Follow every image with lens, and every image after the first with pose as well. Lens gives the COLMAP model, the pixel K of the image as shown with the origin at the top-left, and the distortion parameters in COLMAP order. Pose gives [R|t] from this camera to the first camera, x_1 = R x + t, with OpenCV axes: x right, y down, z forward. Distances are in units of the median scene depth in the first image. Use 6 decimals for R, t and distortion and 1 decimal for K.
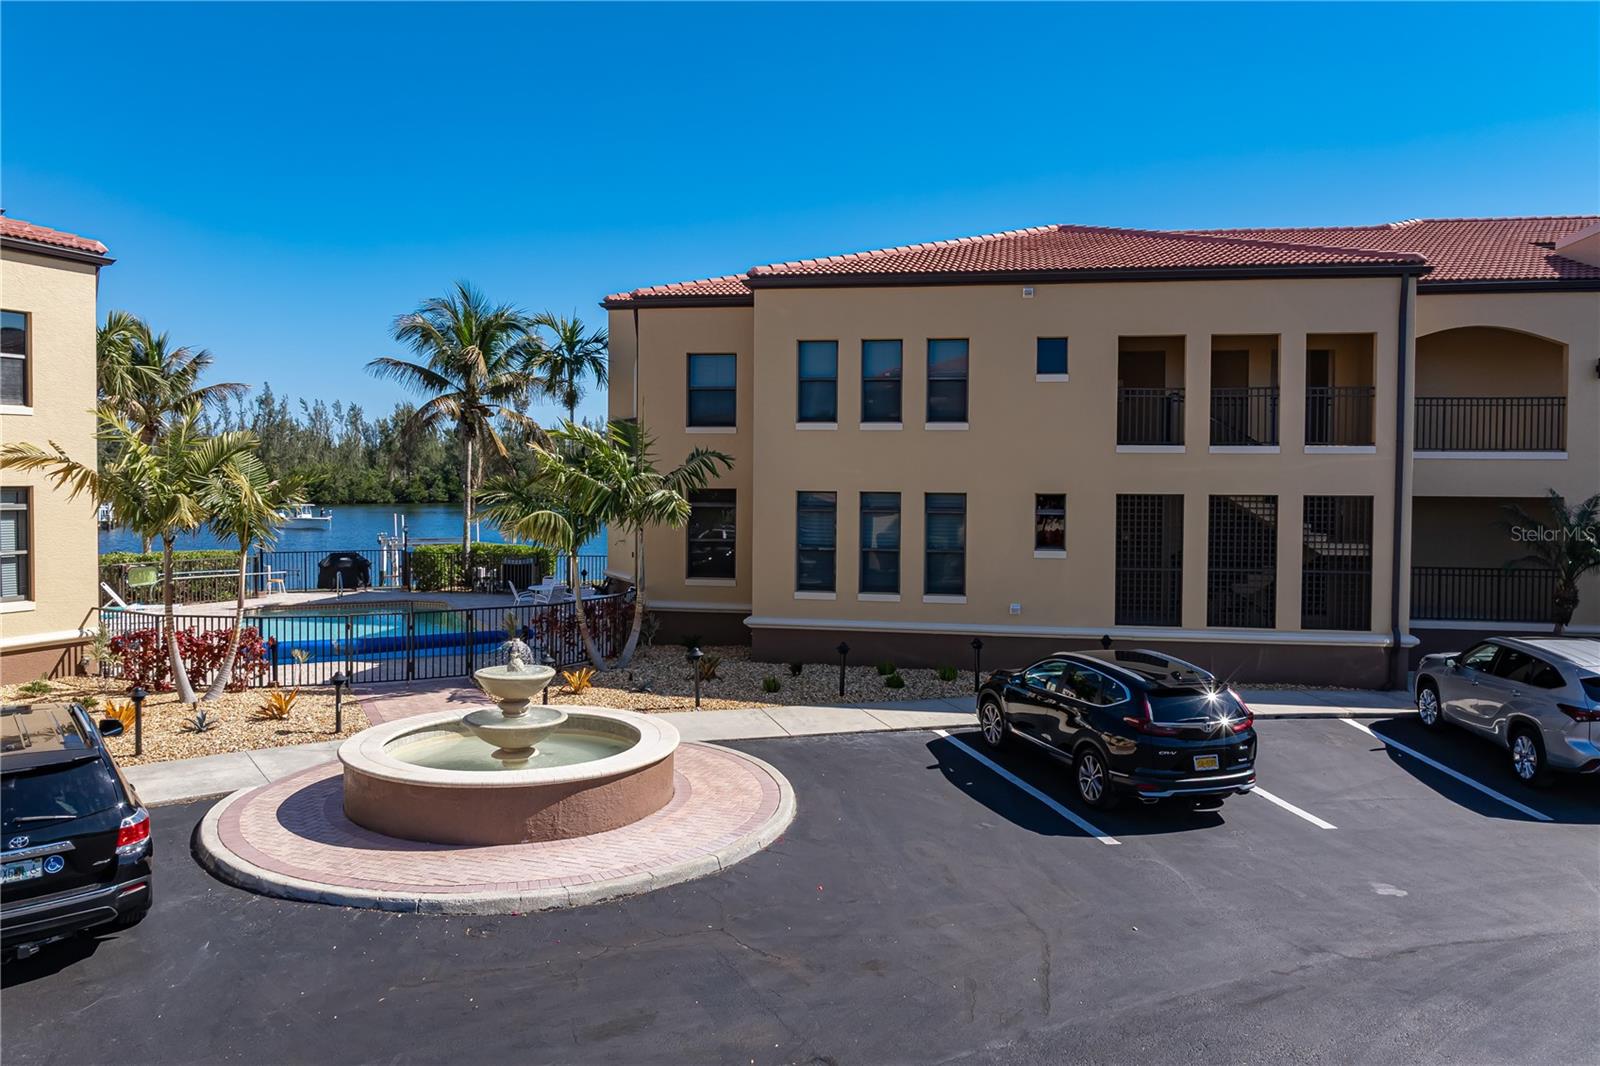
lens RADIAL K [[1126.1, 0, 806.6], [0, 1126.1, 508.3], [0, 0, 1]] dist [-0.035632, 0.016269]
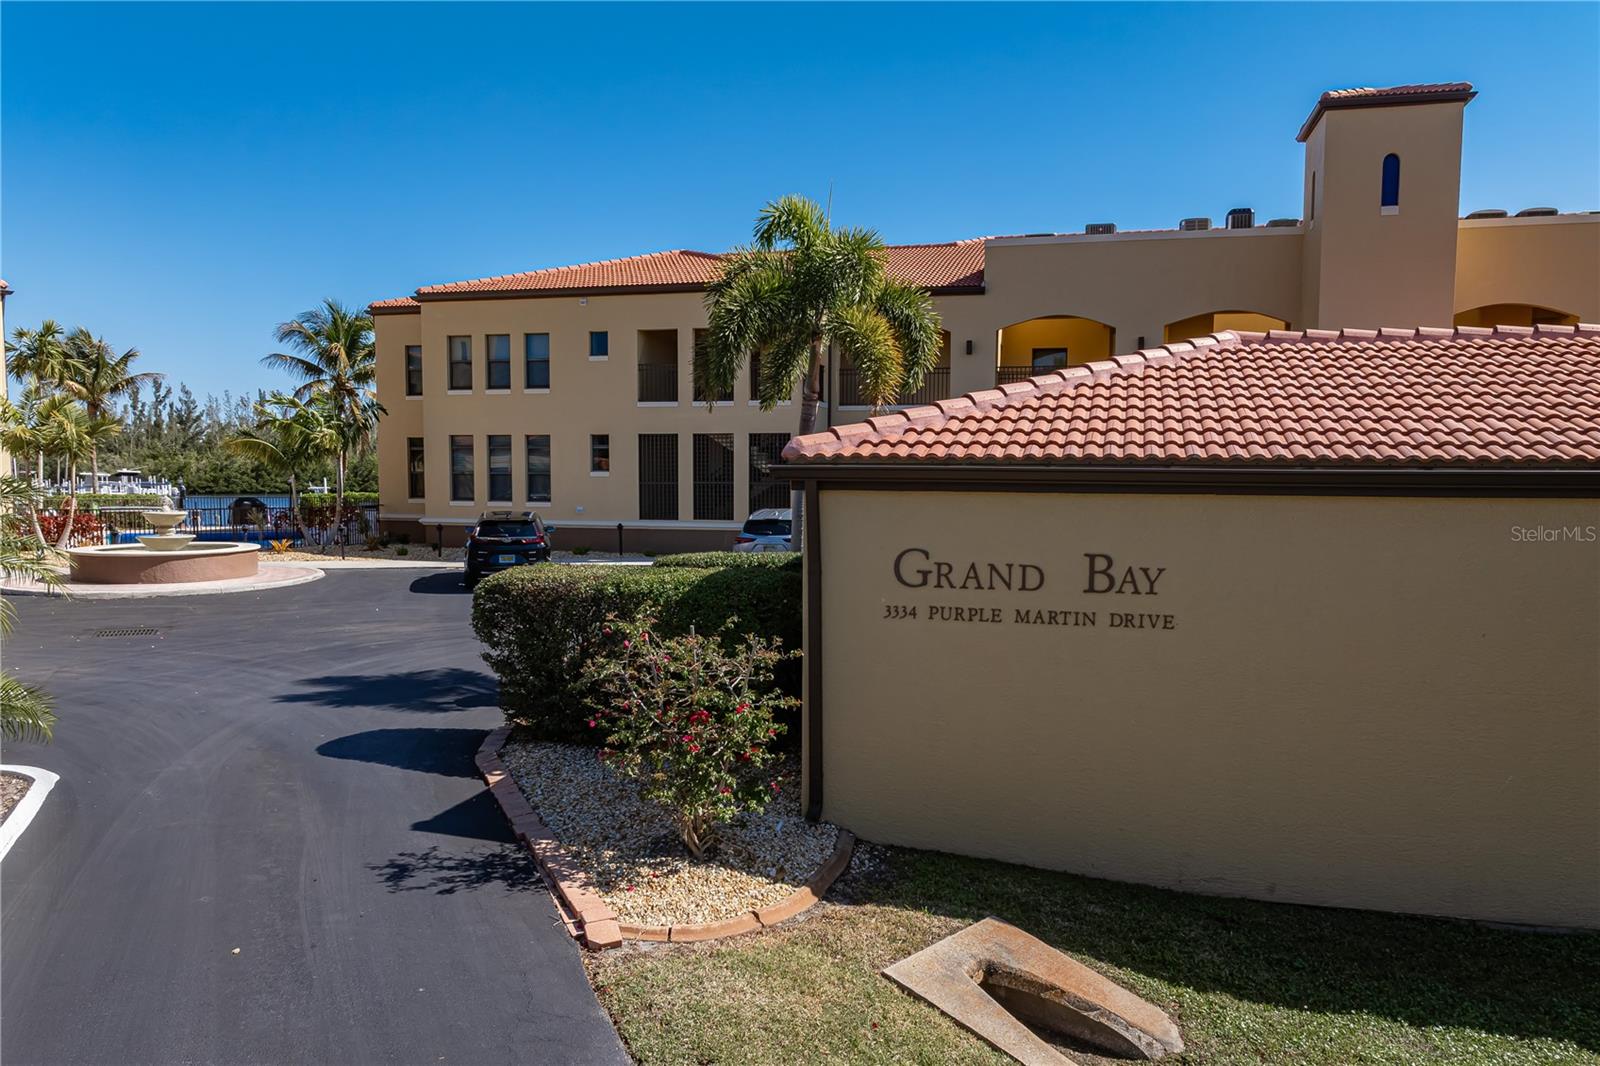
lens RADIAL K [[1126.1, 0, 809.9], [0, 1126.1, 582.1], [0, 0, 1]] dist [-0.035632, 0.016269]
pose [[0.997800, 0.002933, -0.066228, 0.595818], [0.001544, 0.997722, 0.067441, 0.083721], [0.066275, -0.067395, 0.995523, -0.513071]]
